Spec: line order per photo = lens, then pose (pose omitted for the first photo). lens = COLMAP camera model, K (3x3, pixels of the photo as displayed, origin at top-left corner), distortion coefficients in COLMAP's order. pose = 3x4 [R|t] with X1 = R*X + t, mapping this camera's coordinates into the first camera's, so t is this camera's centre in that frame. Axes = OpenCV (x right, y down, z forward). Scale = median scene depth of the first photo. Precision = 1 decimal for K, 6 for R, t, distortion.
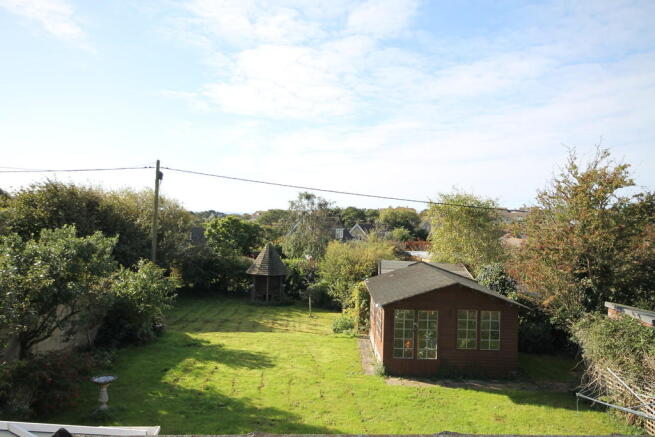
lens RADIAL K [[444.9, 0, 327.5], [0, 444.9, 218.5], [0, 0, 1]] dist [0.003341, 0.000307]
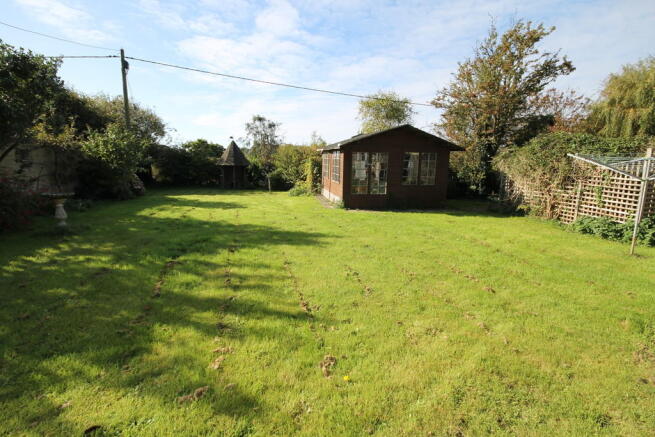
lens RADIAL K [[306.1, 0, 327.5], [0, 306.1, 218.5], [0, 0, 1]] dist [-0.040665, 0.000071]
pose [[0.985113, -0.053148, 0.163485, -0.032690], [0.016673, 0.976064, 0.216846, 0.138018], [-0.171097, -0.210892, 0.962419, 0.156282]]
